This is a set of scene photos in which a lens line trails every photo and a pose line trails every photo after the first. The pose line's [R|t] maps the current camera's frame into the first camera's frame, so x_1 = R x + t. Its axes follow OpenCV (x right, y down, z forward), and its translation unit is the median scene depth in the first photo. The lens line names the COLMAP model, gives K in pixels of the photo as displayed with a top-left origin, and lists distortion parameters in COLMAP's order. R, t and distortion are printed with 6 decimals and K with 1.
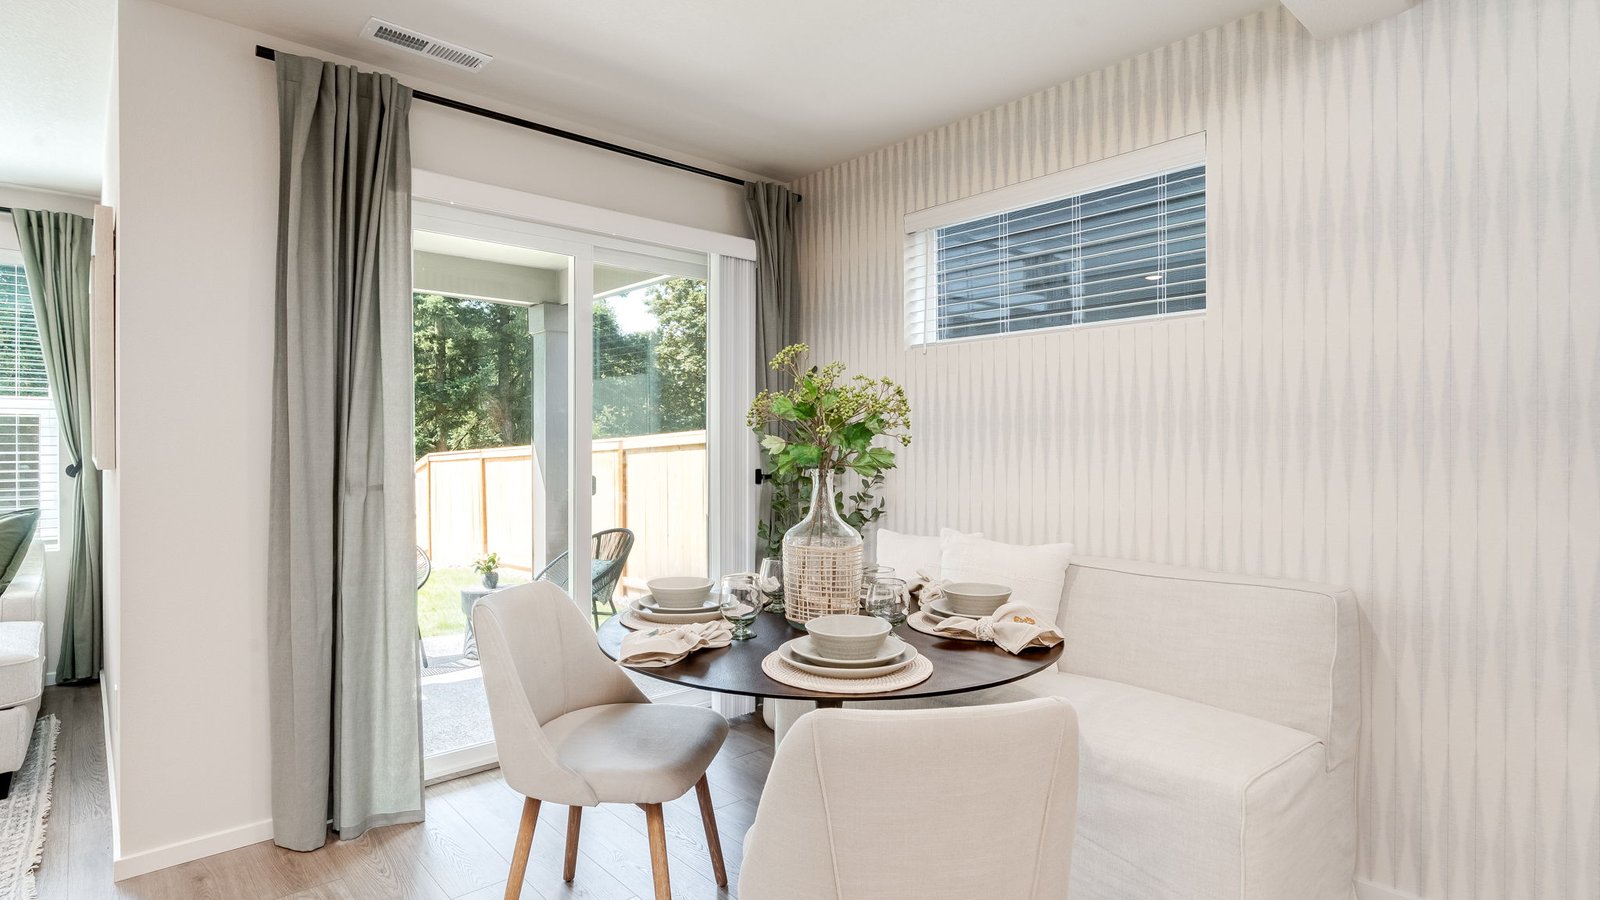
lens RADIAL K [[811.2, 0, 798.1], [0, 811.2, 441.0], [0, 0, 1]] dist [-0.005163, -0.000588]
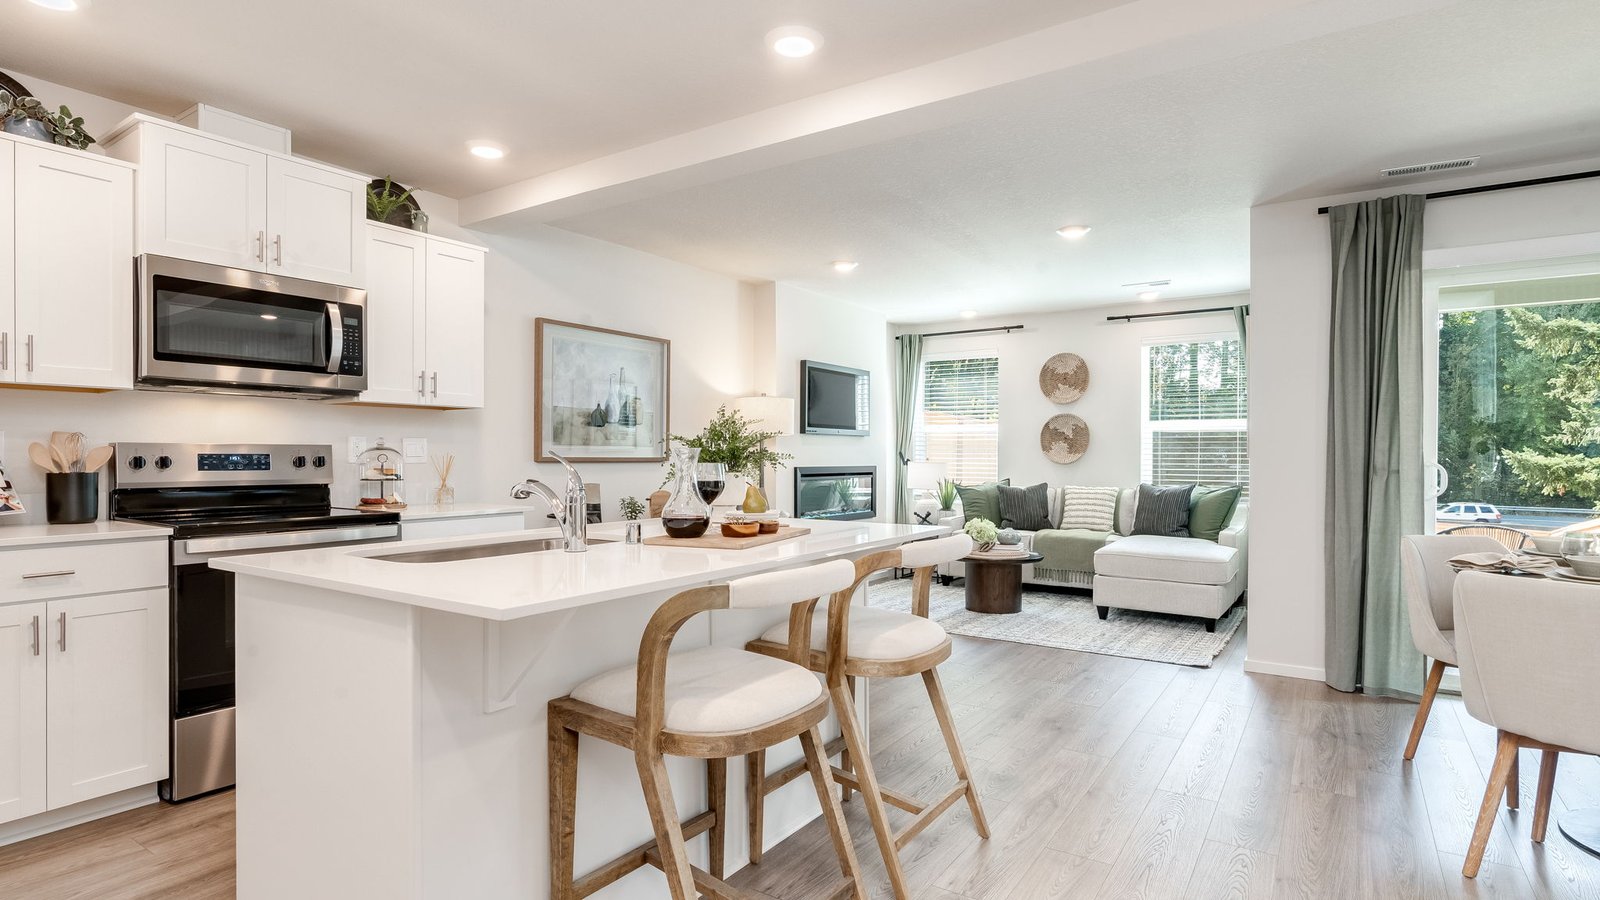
lens RADIAL K [[812.0, 0, 798.7], [0, 812.0, 468.8], [0, 0, 1]] dist [-0.004139, -0.000793]
pose [[0.246811, 0.018107, -0.968895, 0.658555], [-0.000248, 0.999827, 0.018621, 0.024677], [0.969064, -0.004355, 0.246773, -0.438872]]
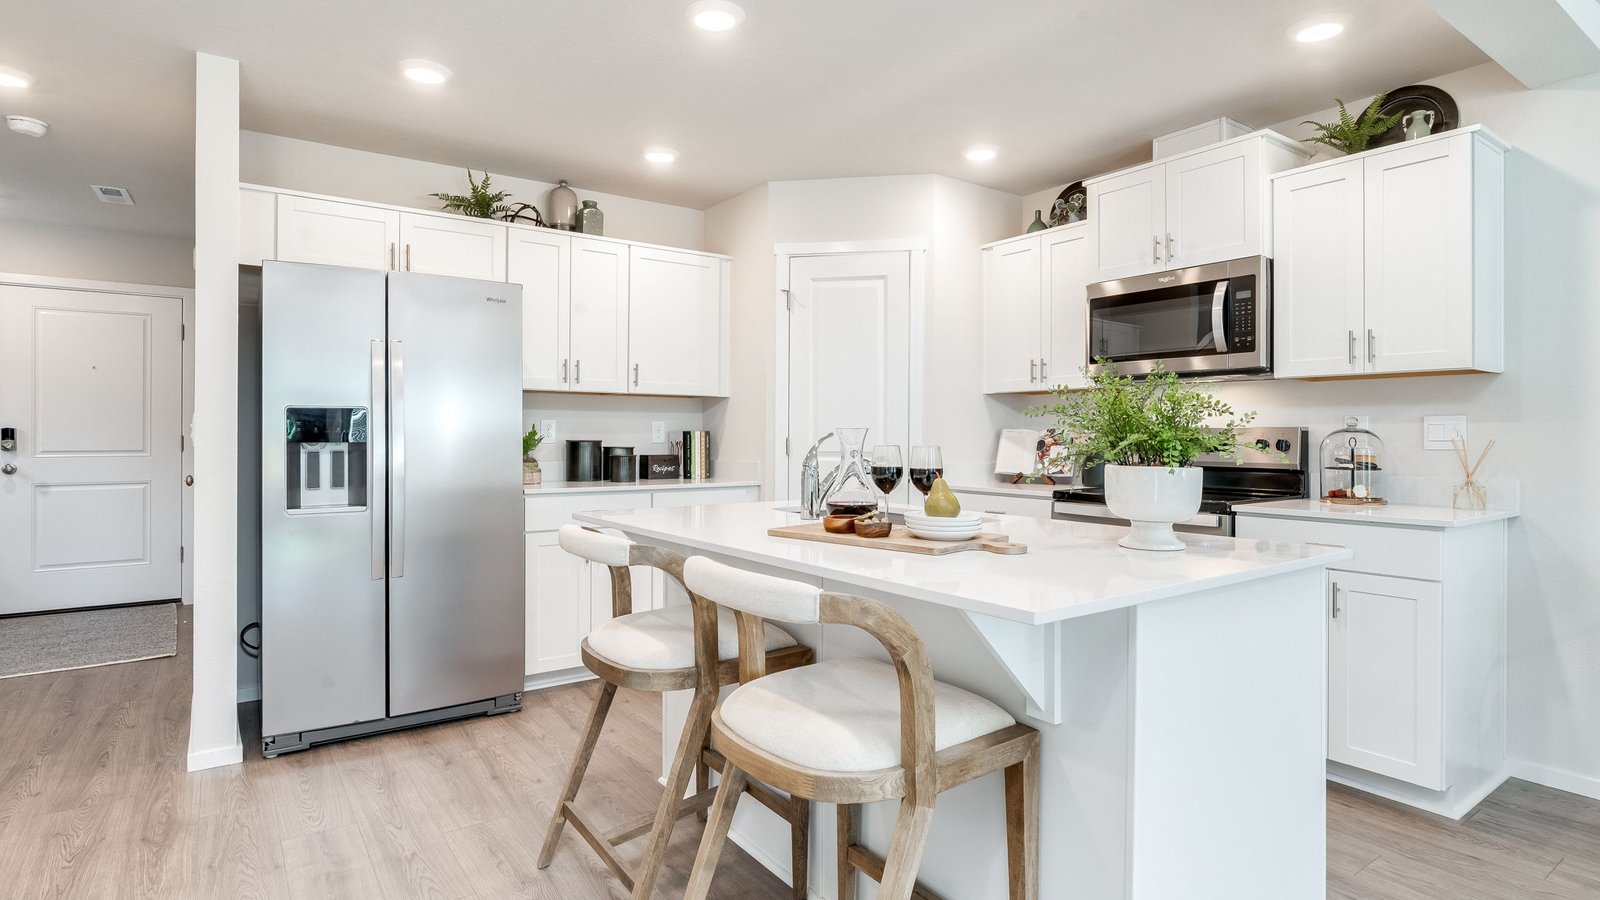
lens RADIAL K [[811.2, 0, 798.1], [0, 811.2, 441.0], [0, 0, 1]] dist [-0.005163, -0.000588]
pose [[-0.994281, -0.000651, 0.106792, -0.260645], [-0.000394, 0.999997, 0.002425, 0.030378], [-0.106793, 0.002369, -0.994278, 0.435486]]
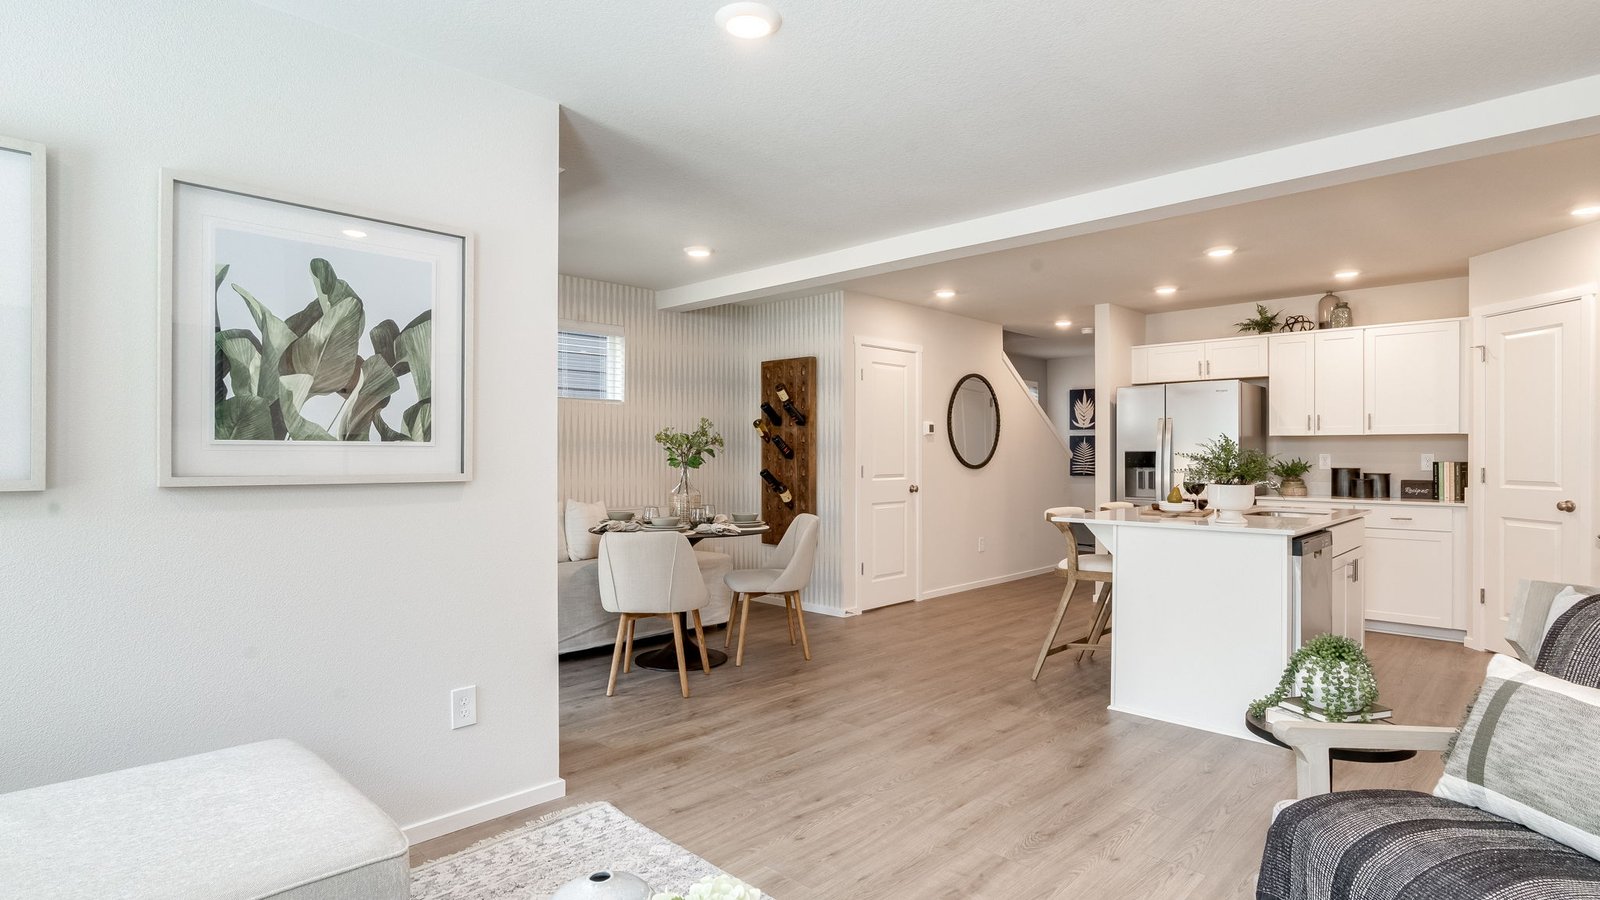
lens RADIAL K [[811.2, 0, 798.1], [0, 811.2, 441.0], [0, 0, 1]] dist [-0.005163, -0.000588]
pose [[-0.072047, 0.016256, 0.997269, -1.793124], [-0.003410, 0.999857, -0.016544, 0.000618], [-0.997395, -0.004593, -0.071981, 0.591391]]
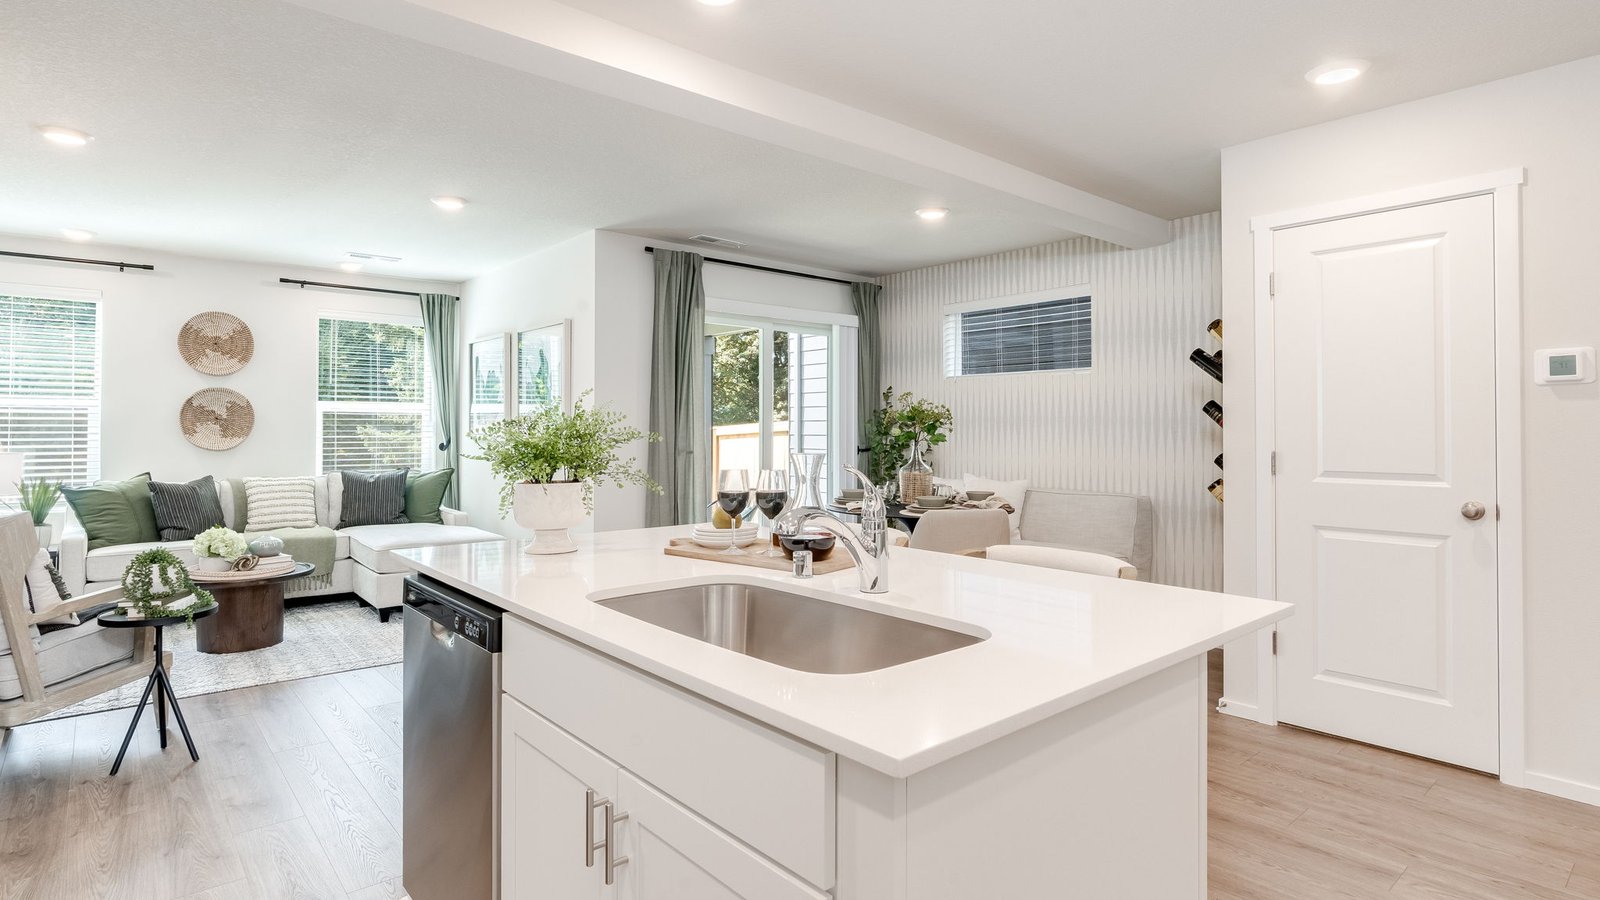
lens RADIAL K [[811.2, 0, 798.1], [0, 811.2, 441.0], [0, 0, 1]] dist [-0.005163, -0.000588]
pose [[0.999747, 0.001243, -0.022477, -0.197499], [-0.000887, 0.999874, 0.015824, -0.004216], [0.022493, -0.015800, 0.999622, -1.061808]]
